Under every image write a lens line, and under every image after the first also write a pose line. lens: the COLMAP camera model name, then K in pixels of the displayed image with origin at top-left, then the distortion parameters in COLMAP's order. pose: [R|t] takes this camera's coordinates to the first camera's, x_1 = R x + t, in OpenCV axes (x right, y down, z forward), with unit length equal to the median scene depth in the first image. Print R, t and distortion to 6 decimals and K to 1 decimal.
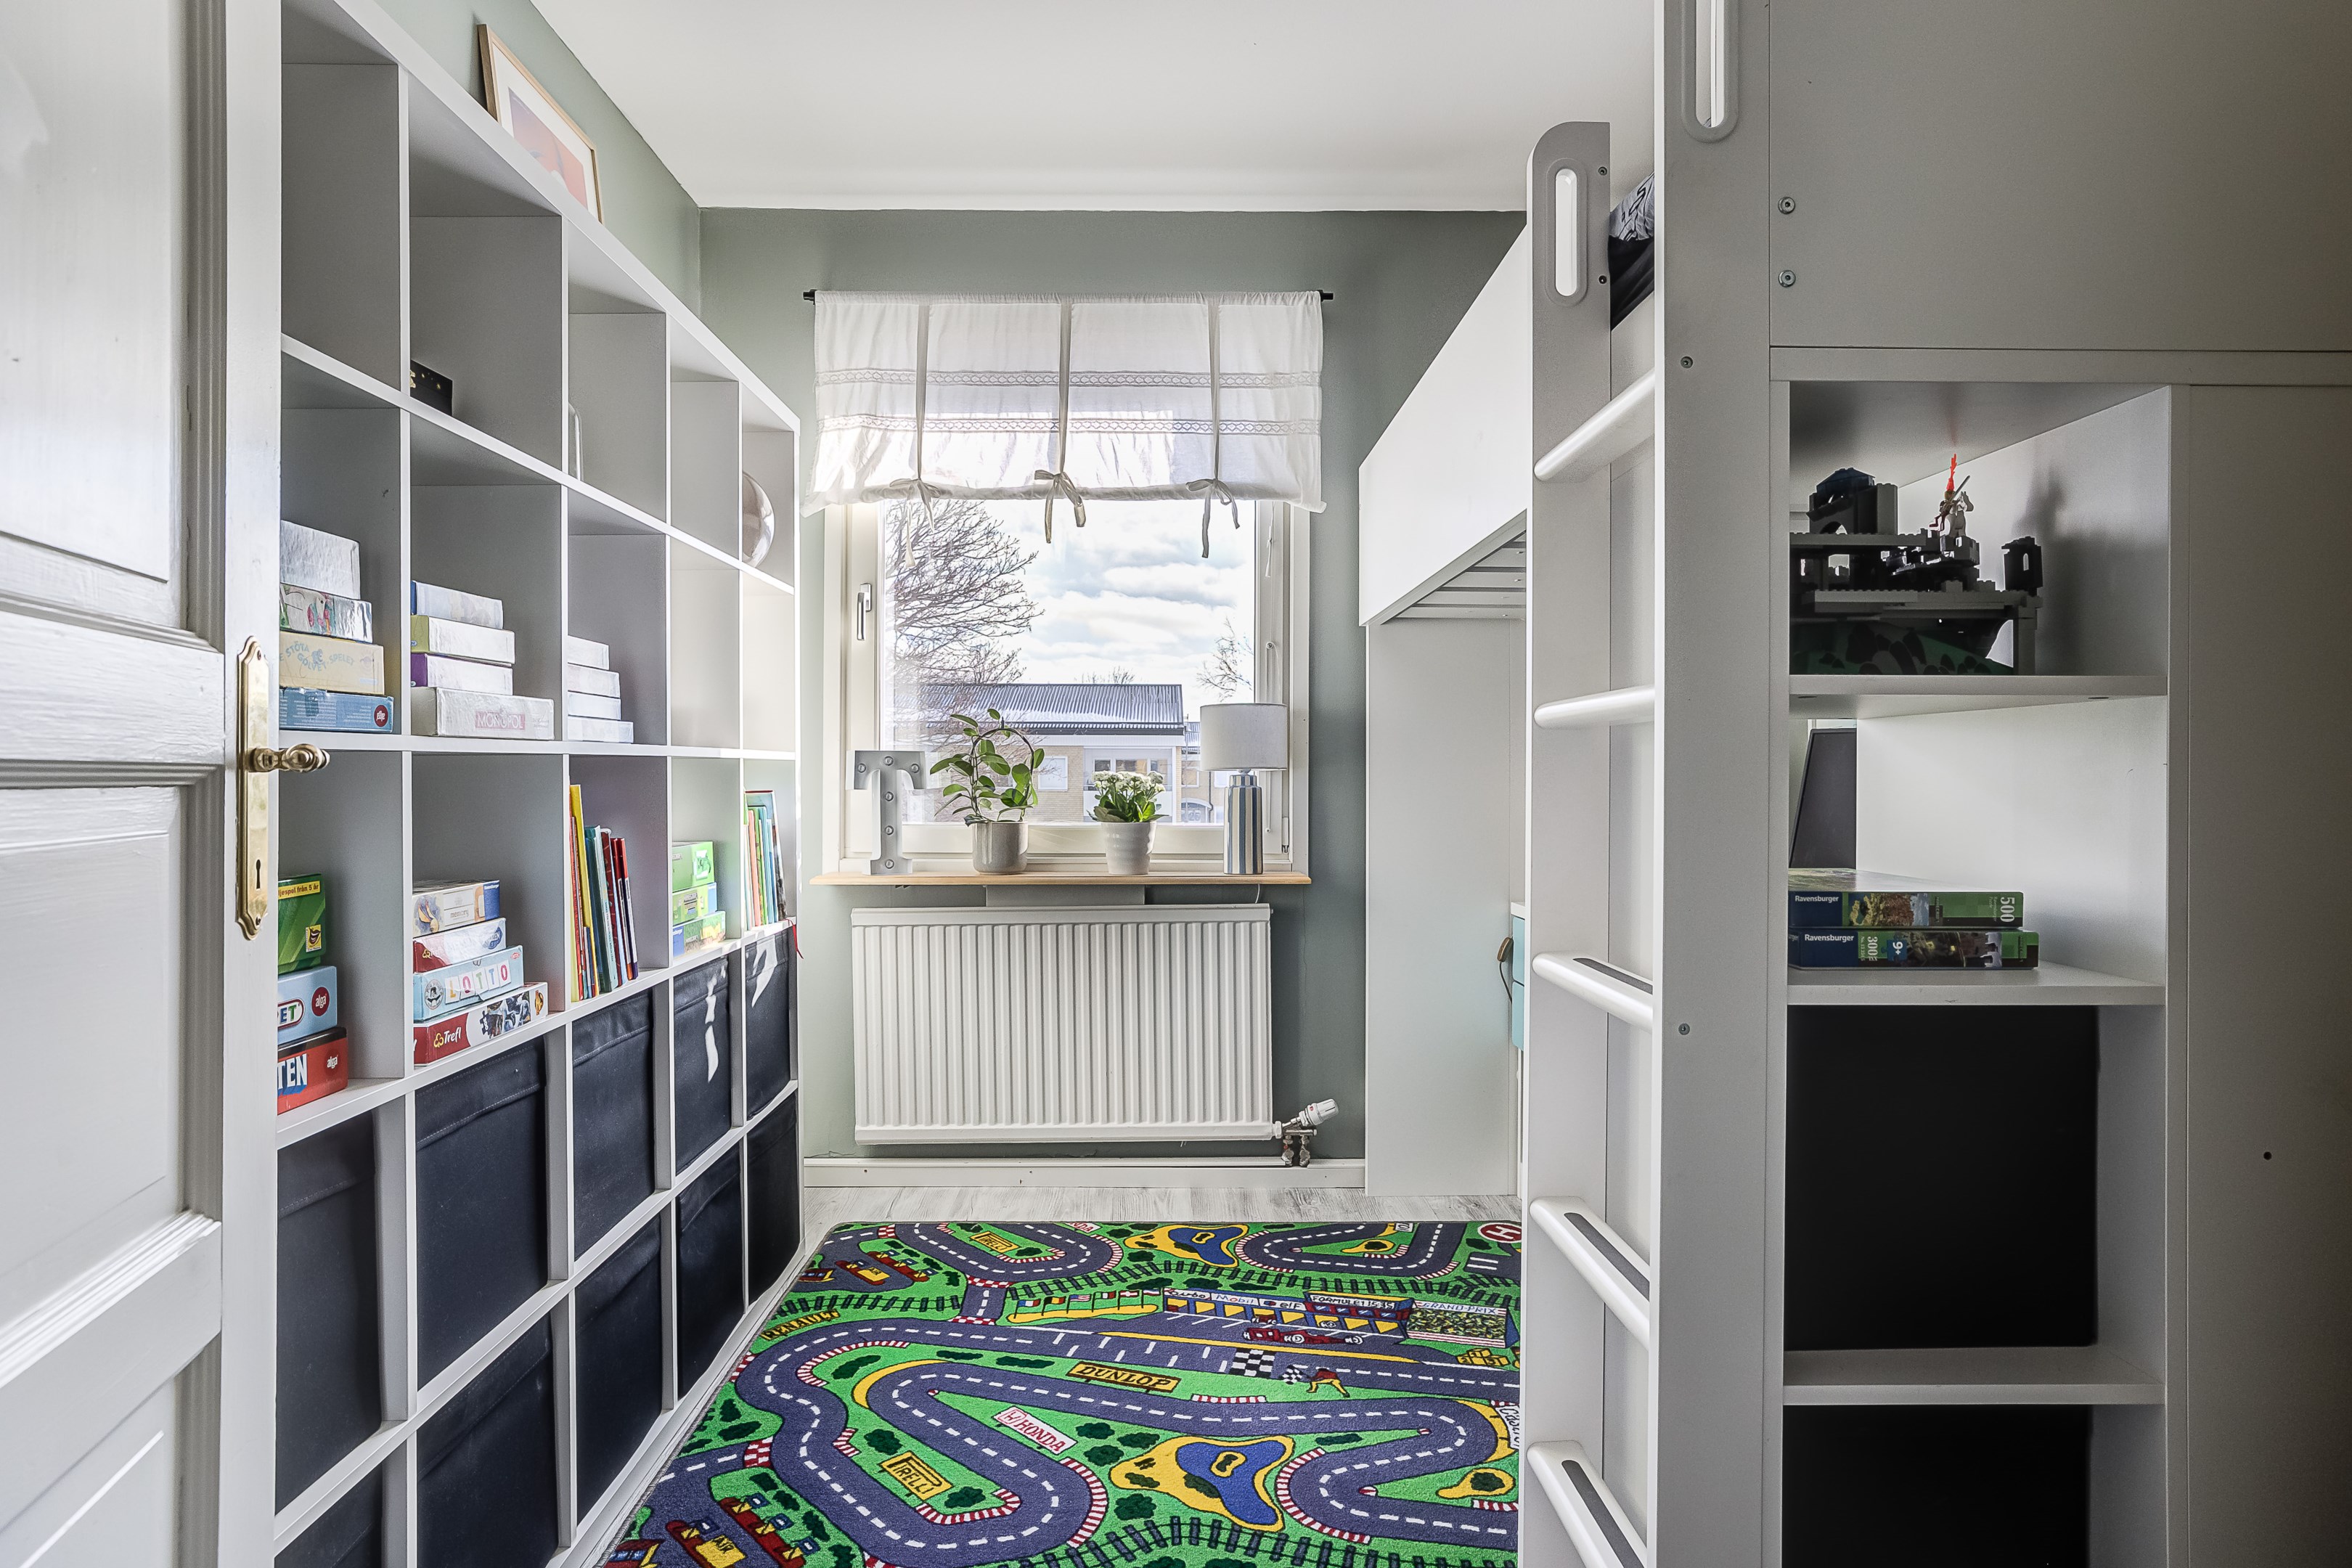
lens RADIAL K [[1257.6, 0, 1181.7], [0, 1257.6, 766.4], [0, 0, 1]] dist [-0.006881, 0.013173]
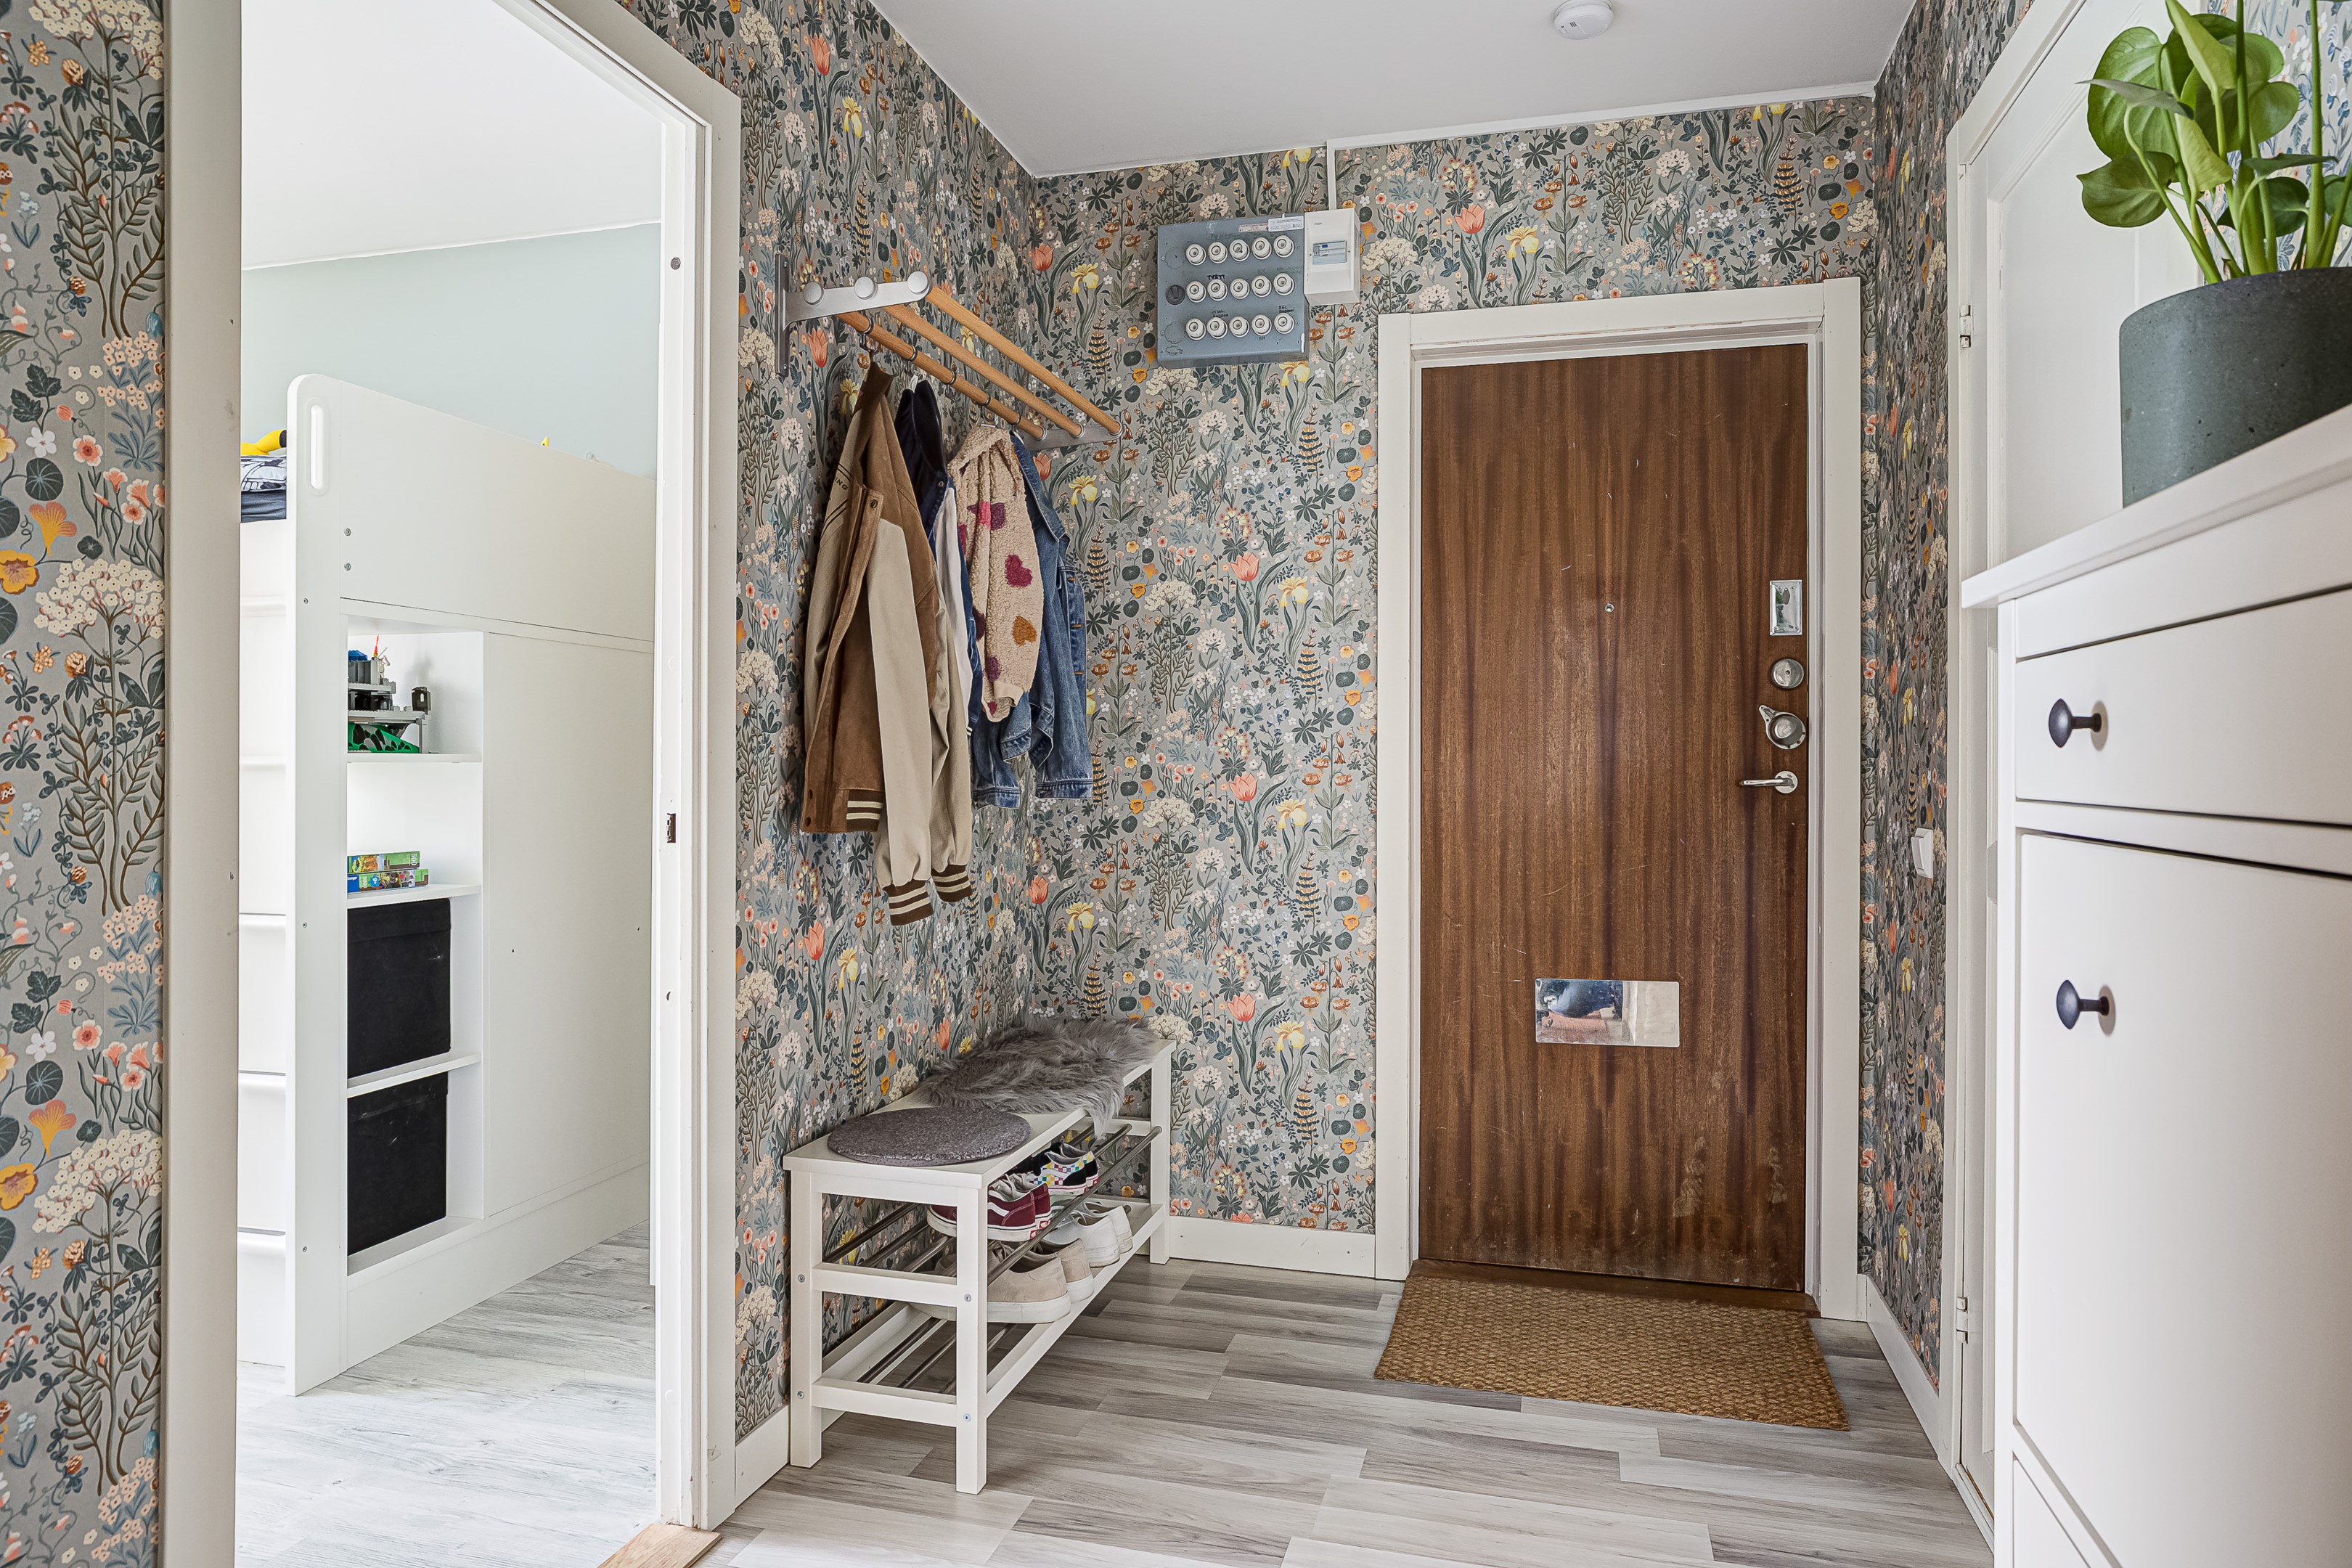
lens RADIAL K [[1406.9, 0, 1180.8], [0, 1406.9, 773.3], [0, 0, 1]] dist [-0.020161, 0.022734]
pose [[0.279982, -0.002558, 0.960002, -1.276686], [0.007468, 0.999972, 0.000486, -0.023870], [-0.959976, 0.007033, 0.279993, -0.924320]]
